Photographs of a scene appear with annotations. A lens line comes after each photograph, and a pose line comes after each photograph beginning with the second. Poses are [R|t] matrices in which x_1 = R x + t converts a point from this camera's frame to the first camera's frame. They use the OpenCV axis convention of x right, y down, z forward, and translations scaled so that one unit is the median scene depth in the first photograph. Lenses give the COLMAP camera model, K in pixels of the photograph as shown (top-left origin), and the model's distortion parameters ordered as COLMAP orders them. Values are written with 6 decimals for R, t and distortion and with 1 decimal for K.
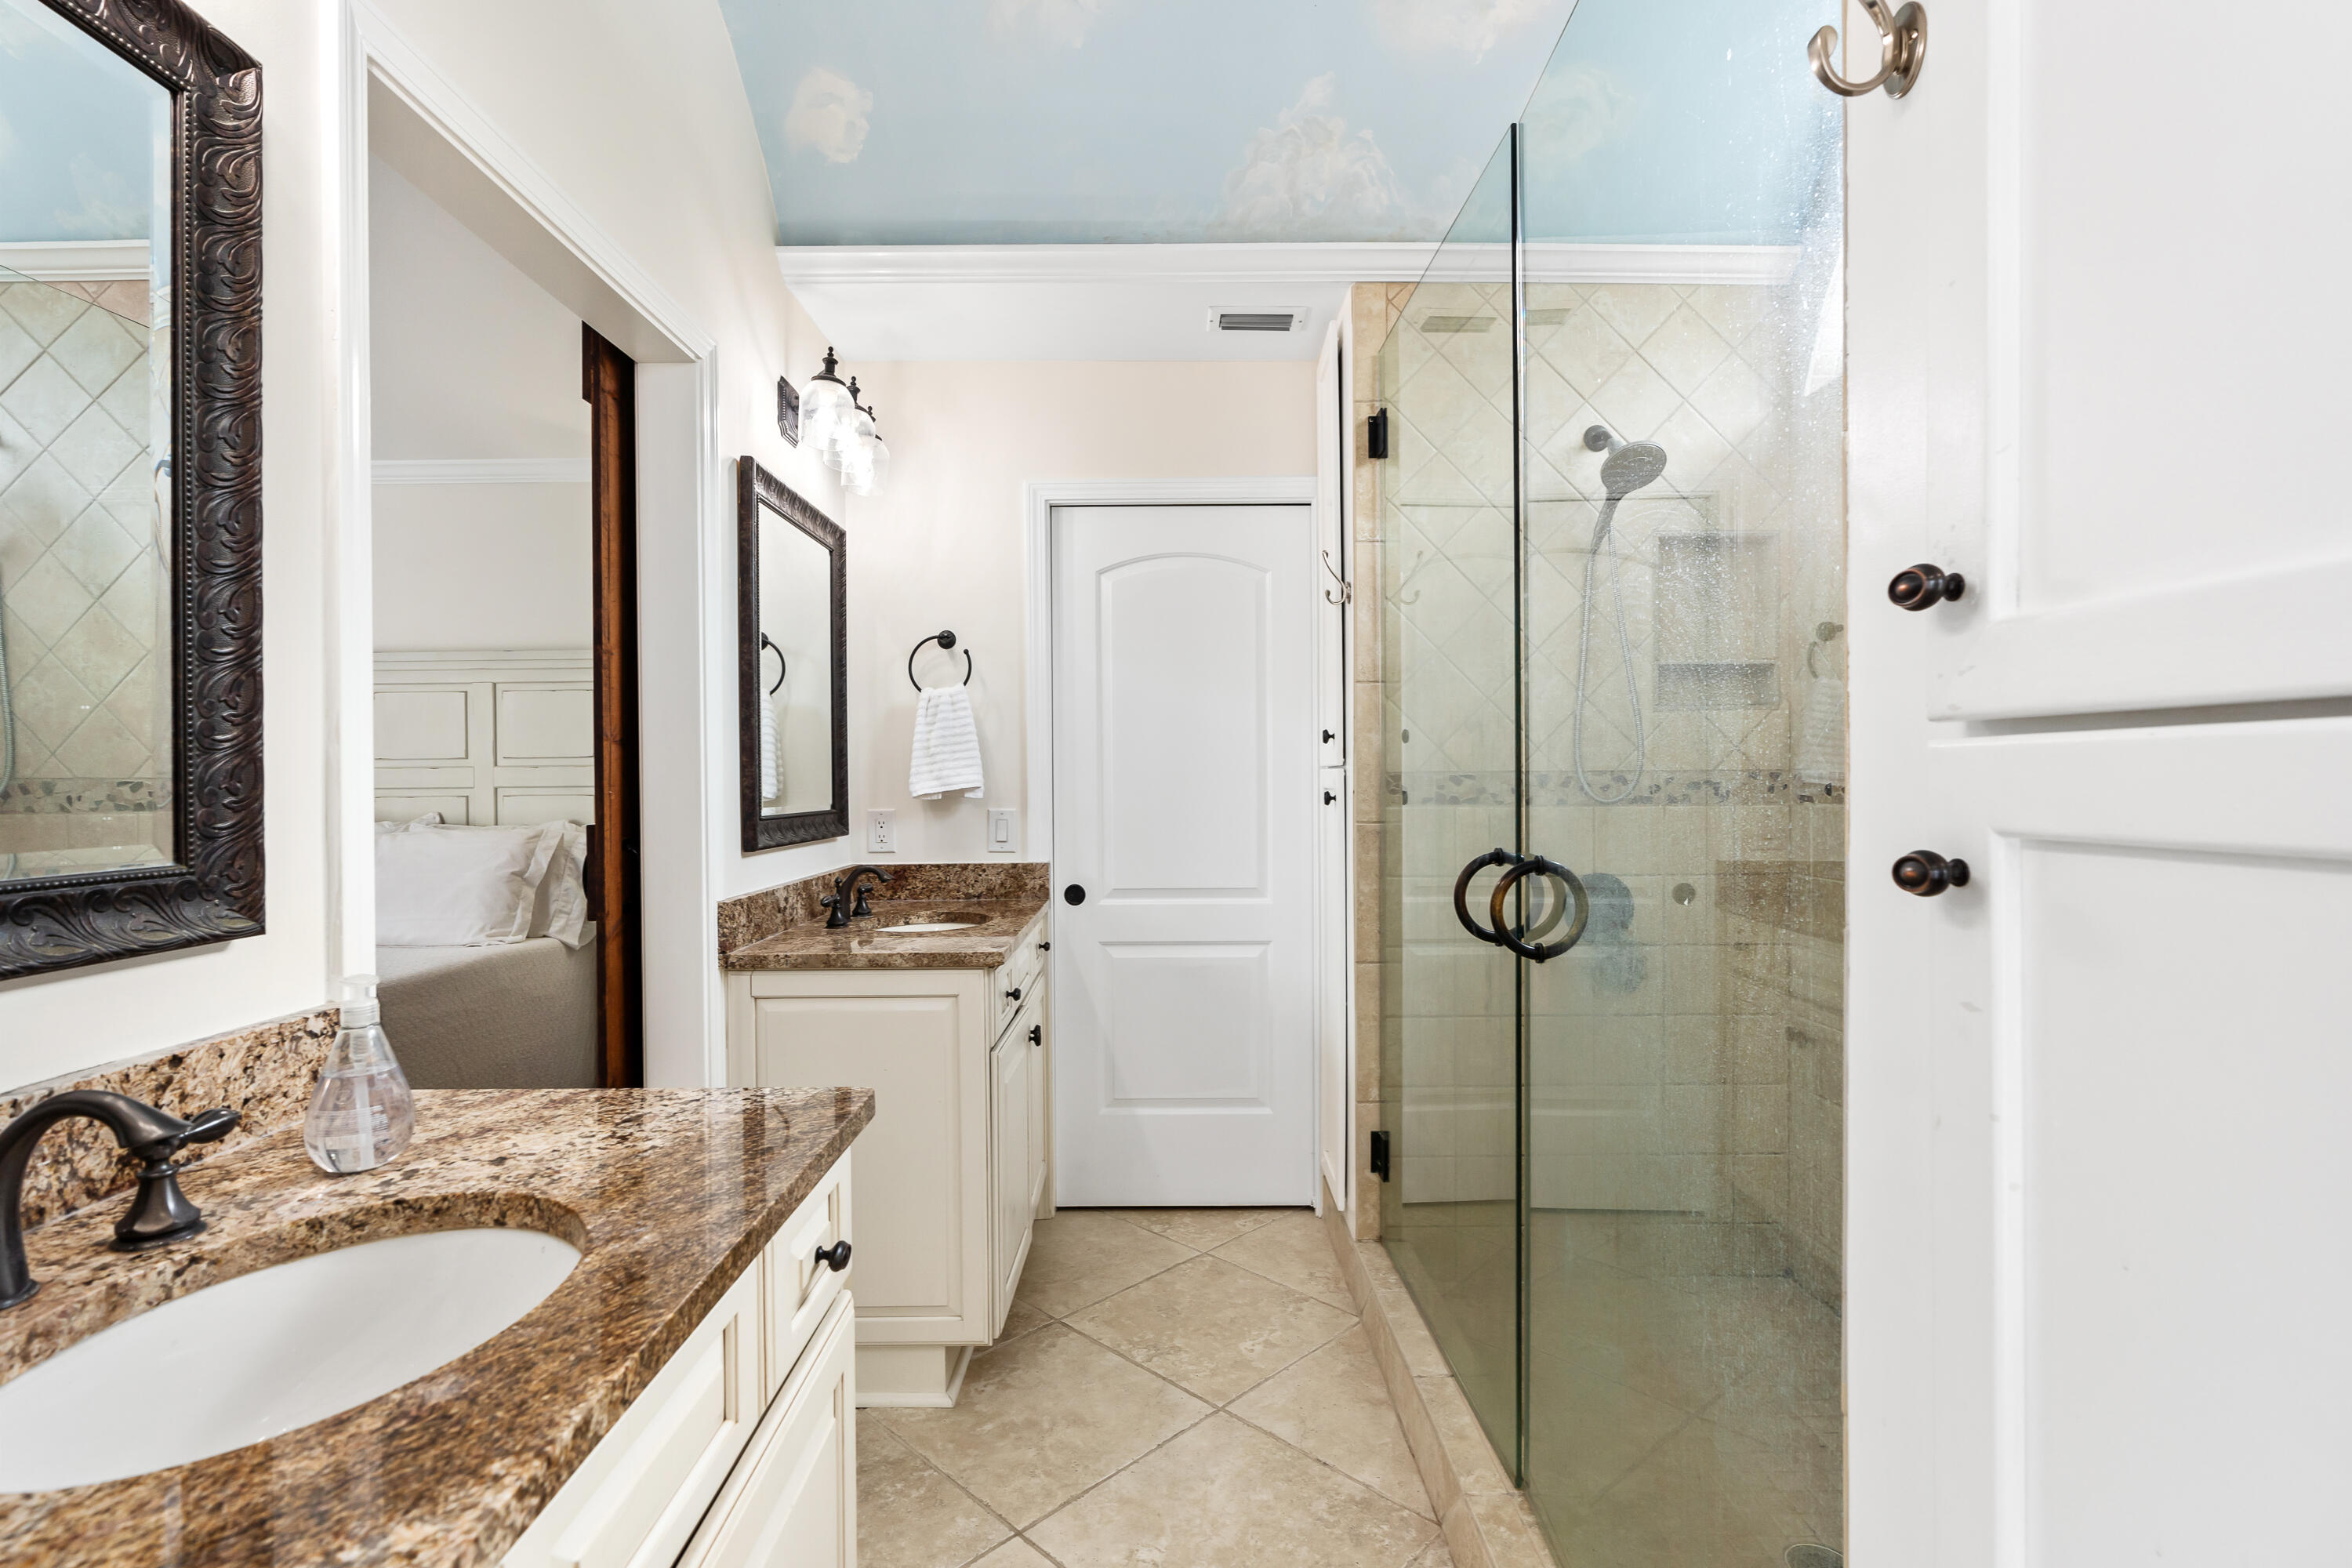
lens RADIAL K [[1111.6, 0, 1172.3], [0, 1111.6, 765.5], [0, 0, 1]] dist [-0.007323, 0.000869]
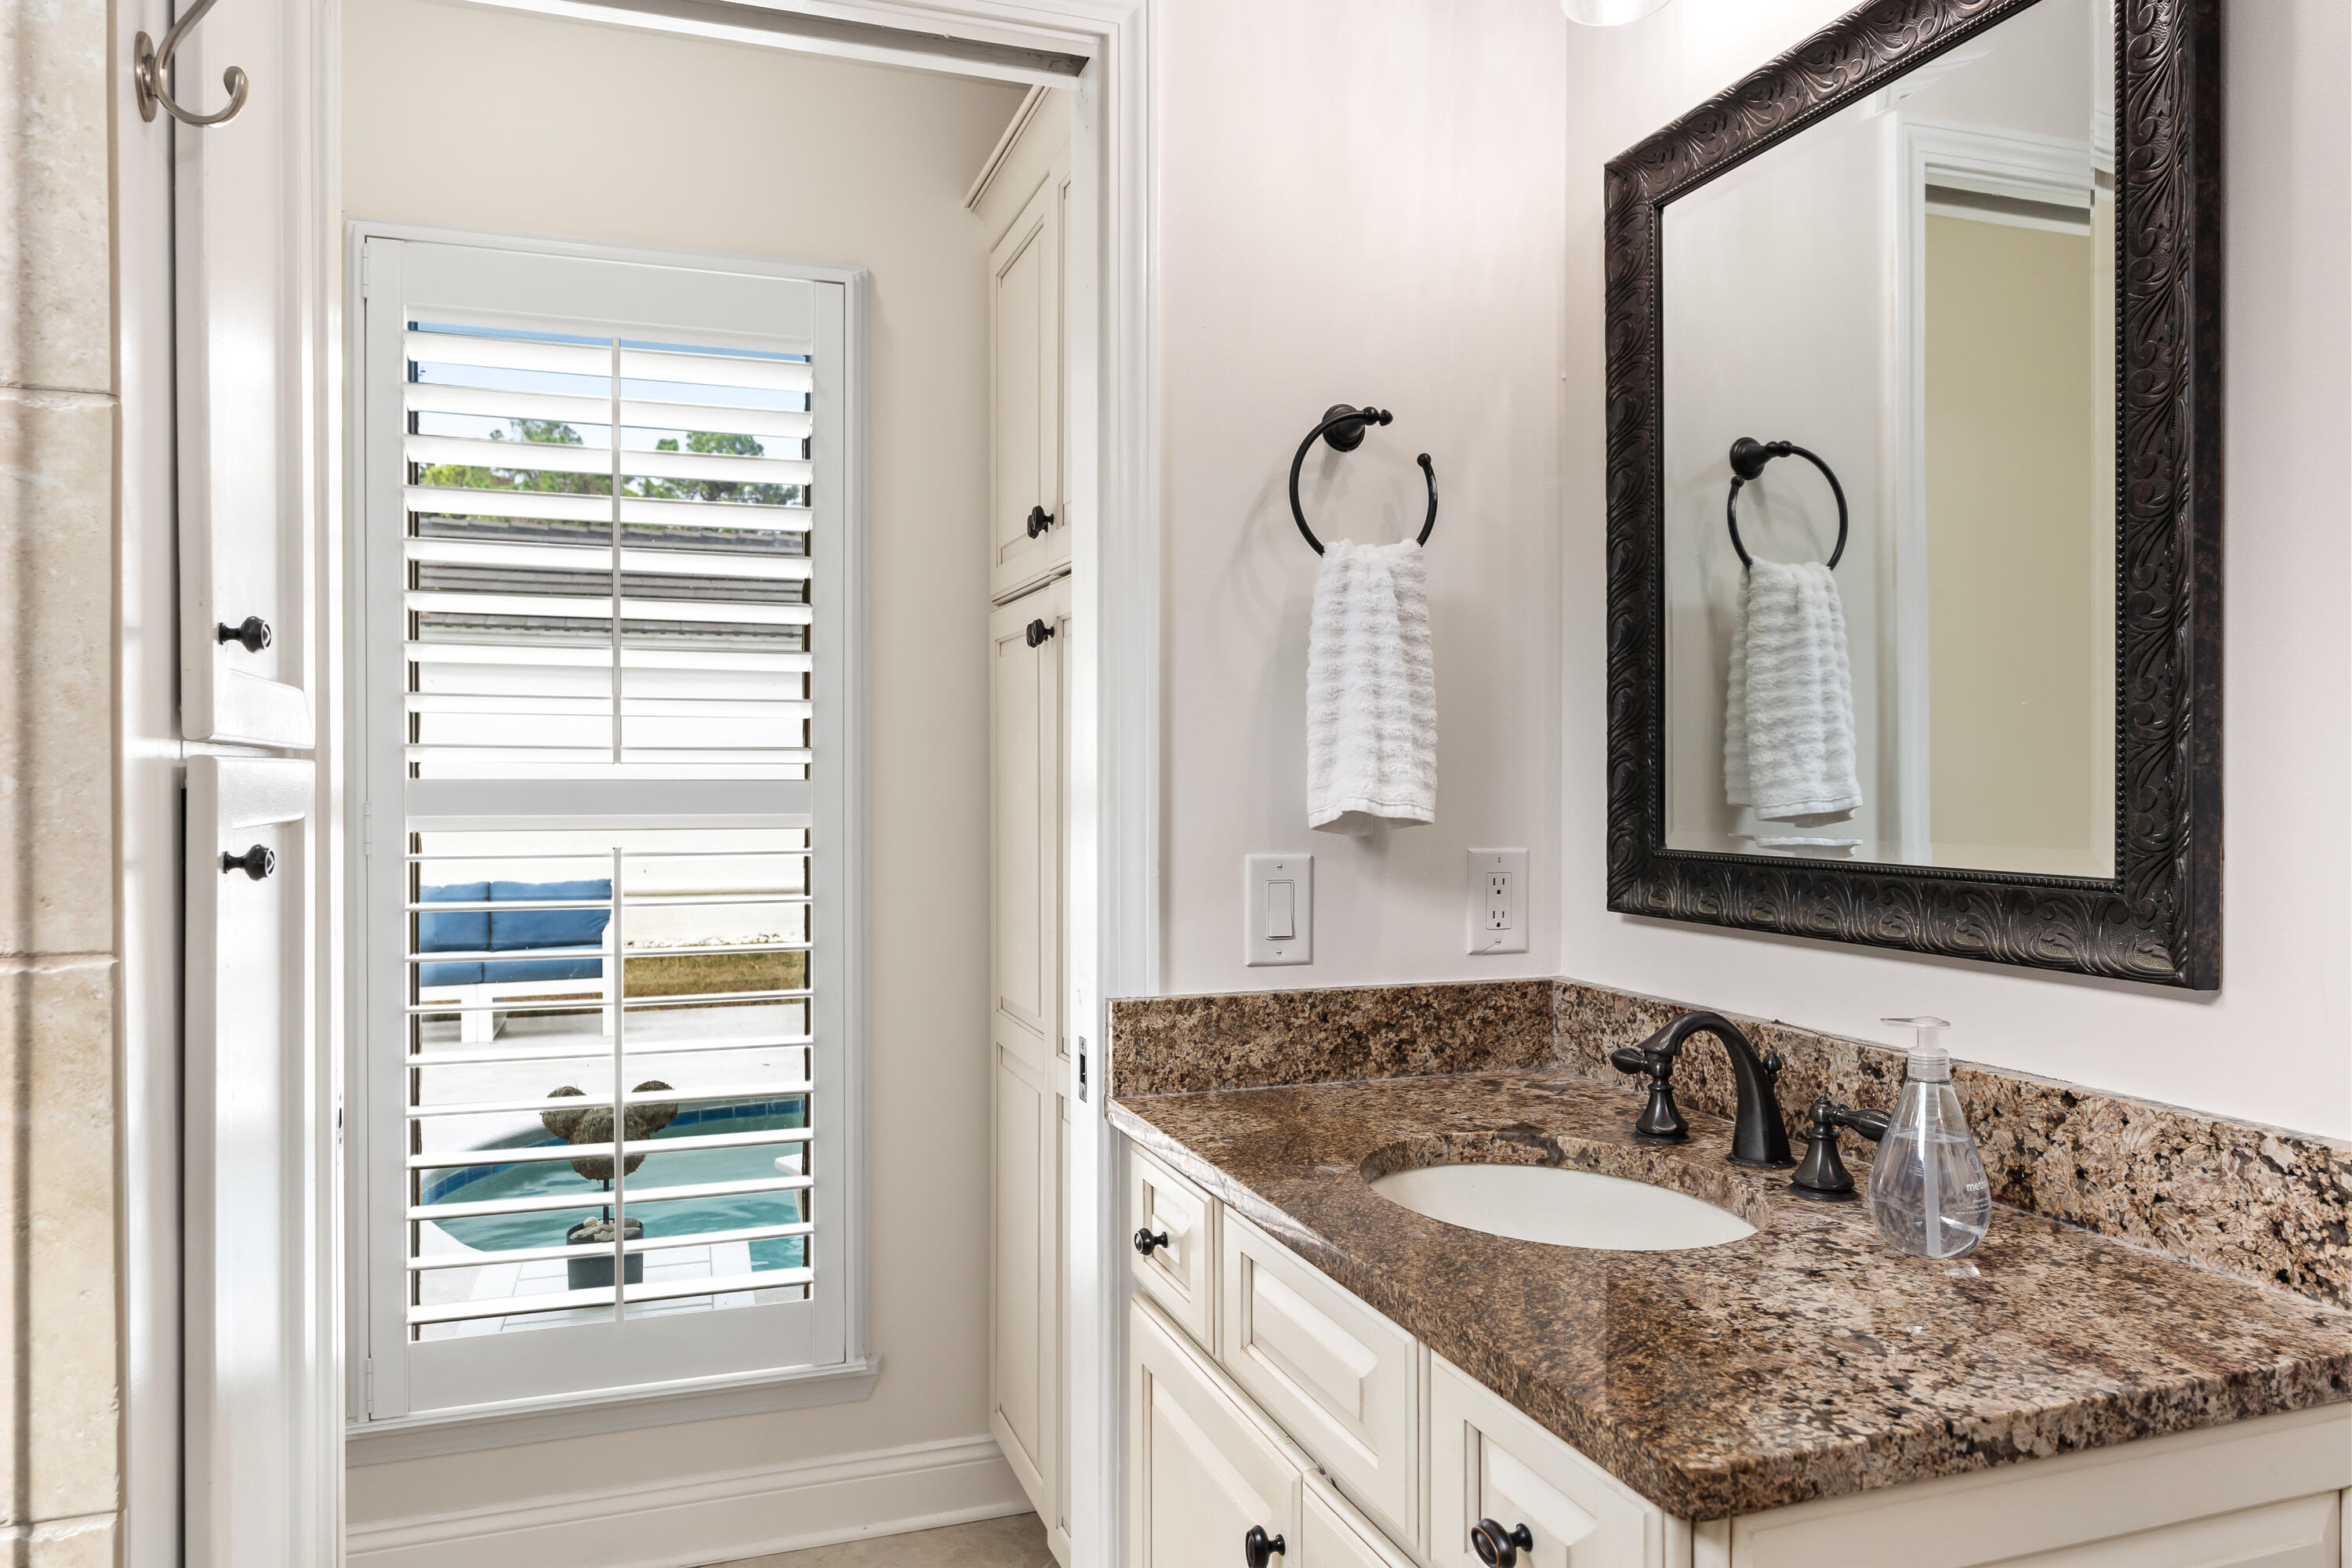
lens RADIAL K [[1571.4, 0, 1175.9], [0, 1571.4, 789.9], [0, 0, 1]] dist [-0.000536, -0.000232]
pose [[-0.946236, 0.006703, -0.323409, 0.155061], [0.006803, 0.999977, 0.000821, 0.015593], [0.323407, -0.001423, -0.946259, 1.809220]]
